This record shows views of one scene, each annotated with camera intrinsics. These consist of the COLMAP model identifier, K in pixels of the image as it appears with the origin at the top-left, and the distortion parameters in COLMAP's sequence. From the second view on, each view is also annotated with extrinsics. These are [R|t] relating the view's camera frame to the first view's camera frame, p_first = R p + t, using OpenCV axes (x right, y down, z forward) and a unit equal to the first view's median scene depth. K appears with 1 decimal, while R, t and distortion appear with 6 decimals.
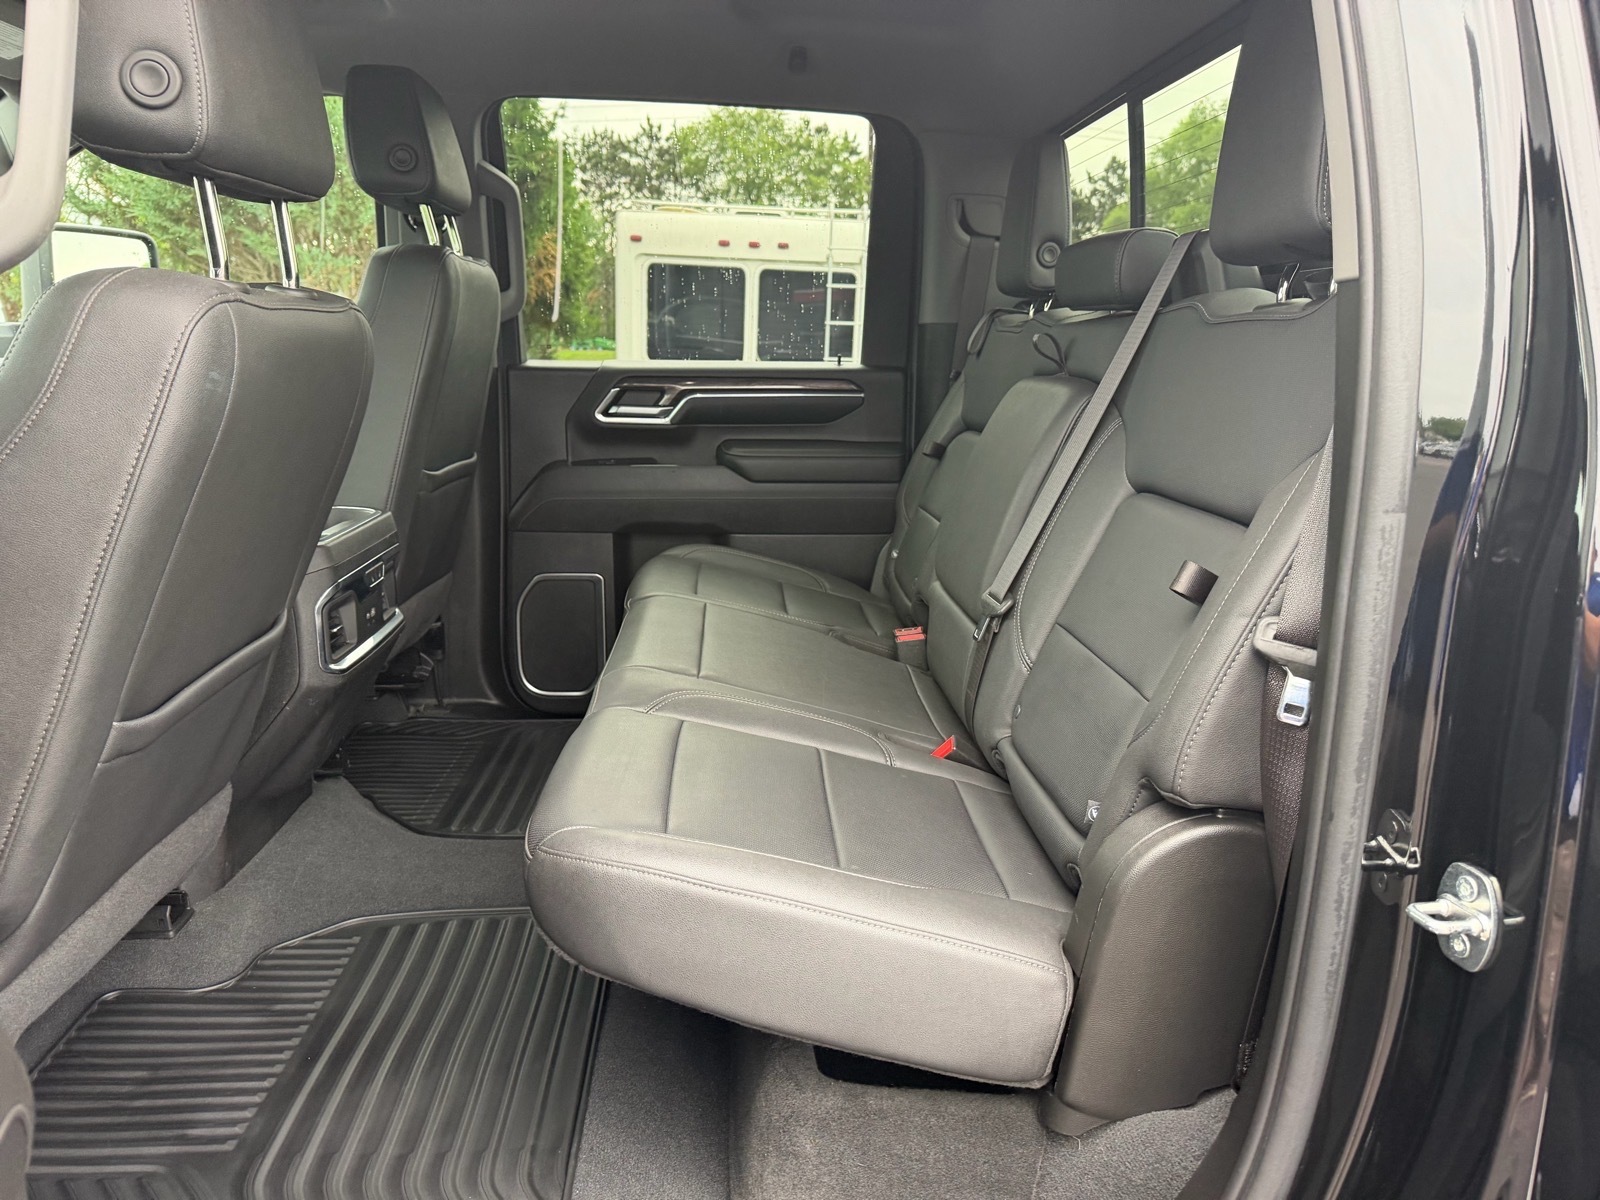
lens RADIAL K [[1140.1, 0, 799.7], [0, 1140.1, 581.0], [0, 0, 1]] dist [0.037564, -0.039576]
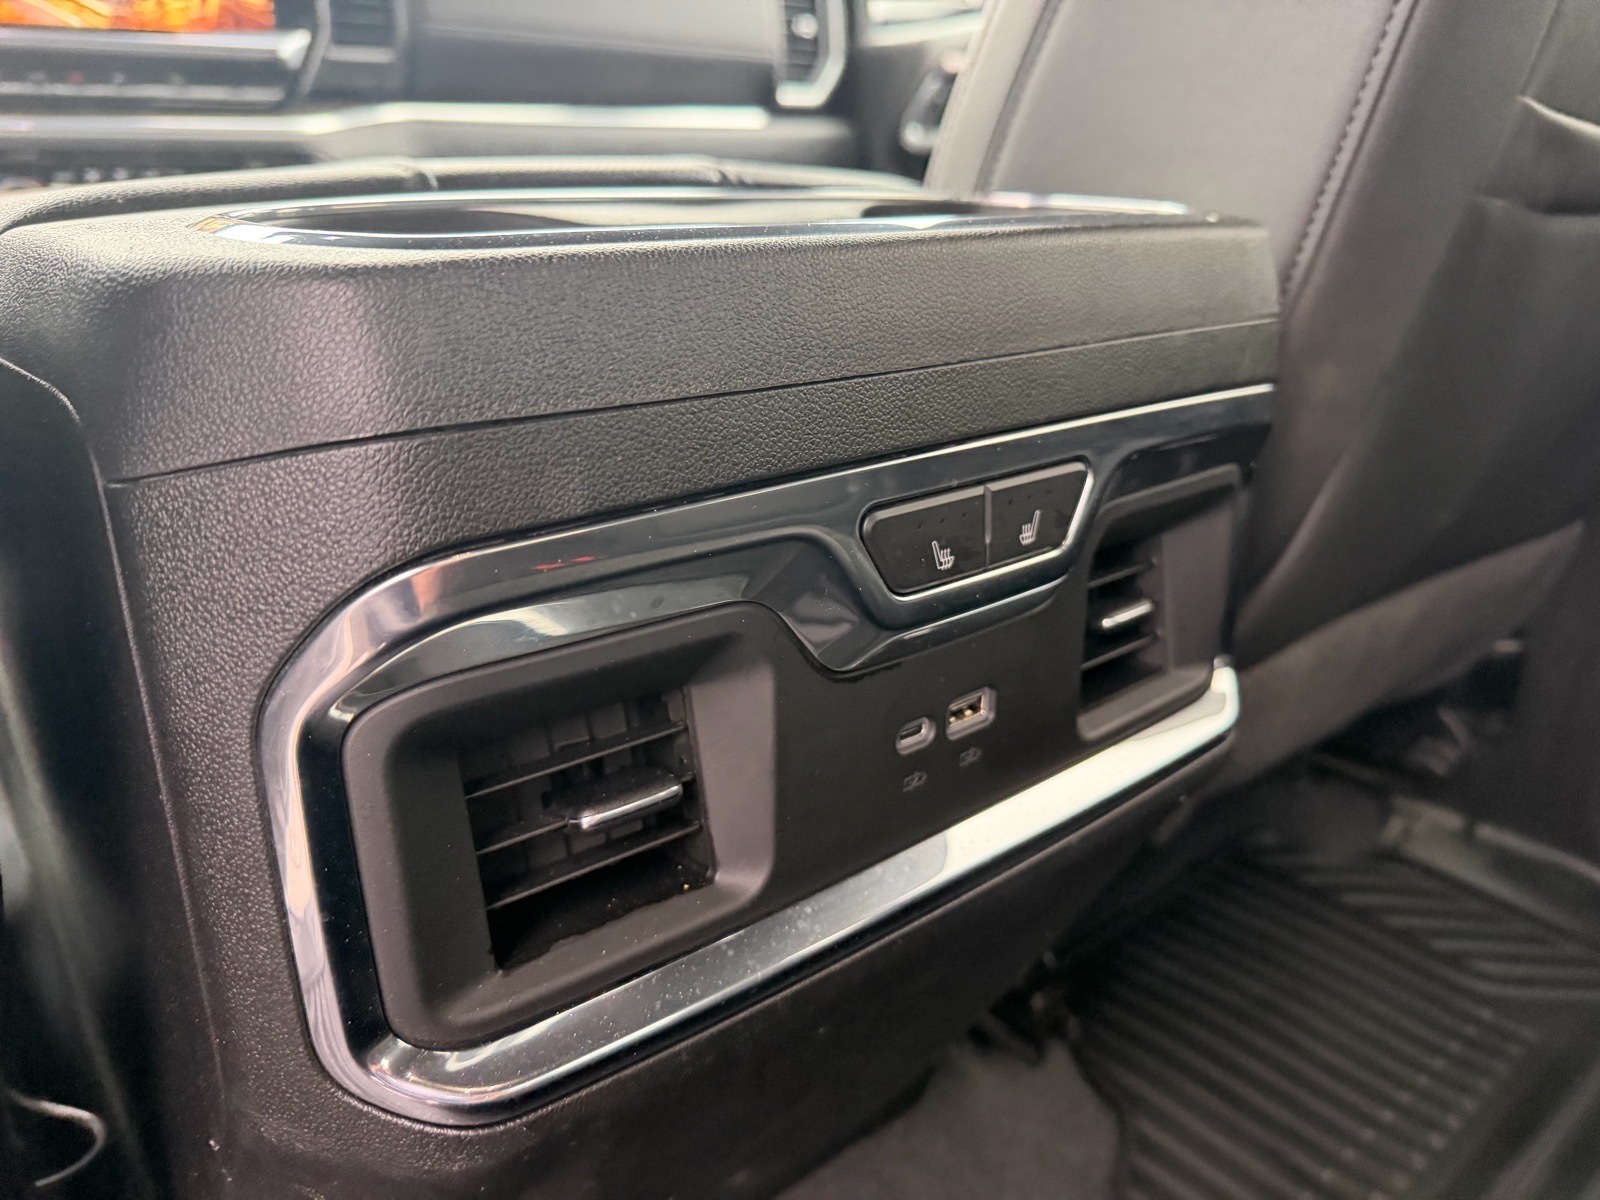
lens RADIAL K [[1116.6, 0, 800.0], [0, 1116.6, 600.0], [0, 0, 1]] dist [0.105064, -0.137710]
pose [[0.575411, 0.258492, -0.775941, -0.169764], [-0.143452, 0.965931, 0.215404, -0.024702], [0.805186, -0.012635, 0.592888, 0.606153]]
